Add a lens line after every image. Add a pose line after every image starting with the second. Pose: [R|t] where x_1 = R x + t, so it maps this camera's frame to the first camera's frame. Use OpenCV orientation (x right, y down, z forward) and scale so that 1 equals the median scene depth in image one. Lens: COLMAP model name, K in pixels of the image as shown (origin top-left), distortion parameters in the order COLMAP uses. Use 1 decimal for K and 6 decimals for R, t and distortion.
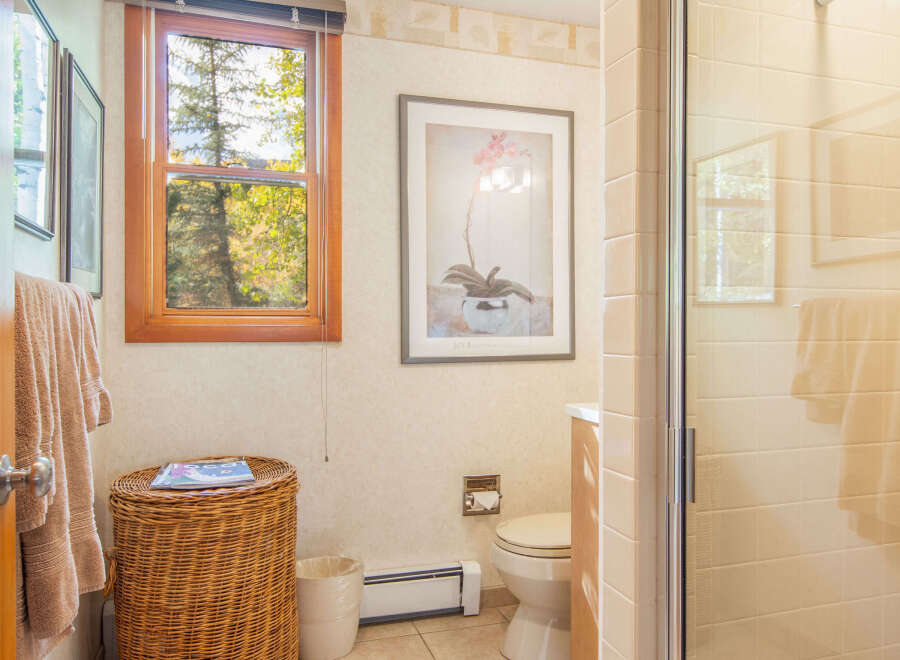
lens RADIAL K [[666.9, 0, 450.0], [0, 666.9, 330.0], [0, 0, 1]] dist [-0.002968, -0.000197]
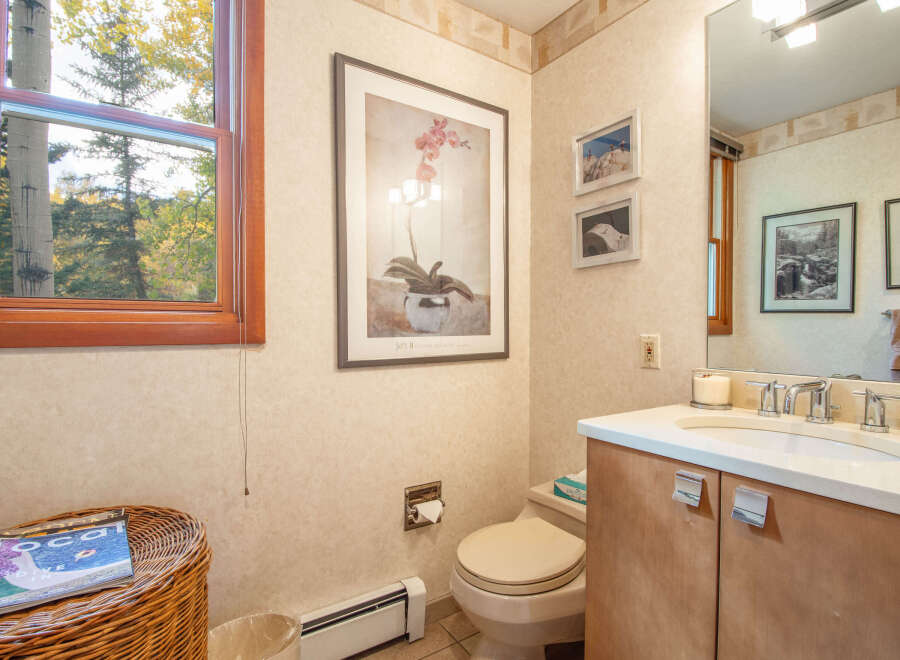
lens RADIAL K [[454.1, 0, 447.7], [0, 454.1, 332.7], [0, 0, 1]] dist [0.002114, -0.017506]
pose [[0.963492, -0.004571, 0.267699, -0.090053], [0.002205, 0.999956, 0.009139, -0.000627], [-0.267729, -0.008215, 0.963459, 0.383158]]
